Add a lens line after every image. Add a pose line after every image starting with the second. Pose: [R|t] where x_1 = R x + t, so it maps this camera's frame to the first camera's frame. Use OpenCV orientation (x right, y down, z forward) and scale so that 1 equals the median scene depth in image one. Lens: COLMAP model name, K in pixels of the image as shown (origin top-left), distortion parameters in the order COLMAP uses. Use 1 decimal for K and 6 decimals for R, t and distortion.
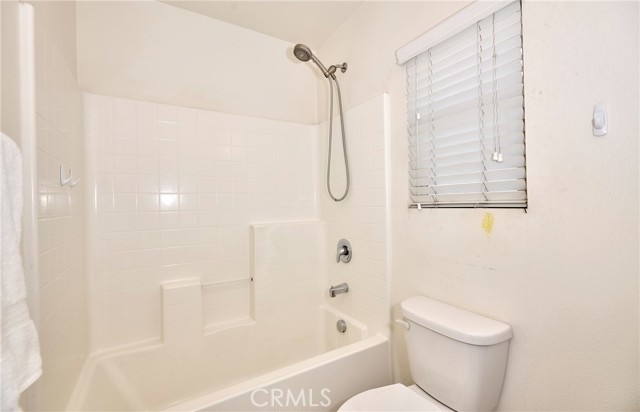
lens RADIAL K [[284.5, 0, 322.6], [0, 284.5, 203.1], [0, 0, 1]] dist [-0.002816, -0.001177]
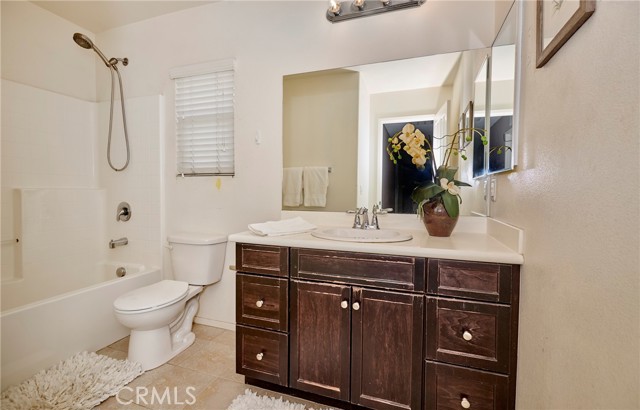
lens RADIAL K [[284.5, 0, 322.6], [0, 284.5, 202.1], [0, 0, 1]] dist [-0.002816, -0.001177]
pose [[0.773715, 0.004342, 0.633518, -0.040059], [-0.025858, 0.999360, 0.024731, 0.074804], [-0.633005, -0.035517, 0.773332, -0.514519]]
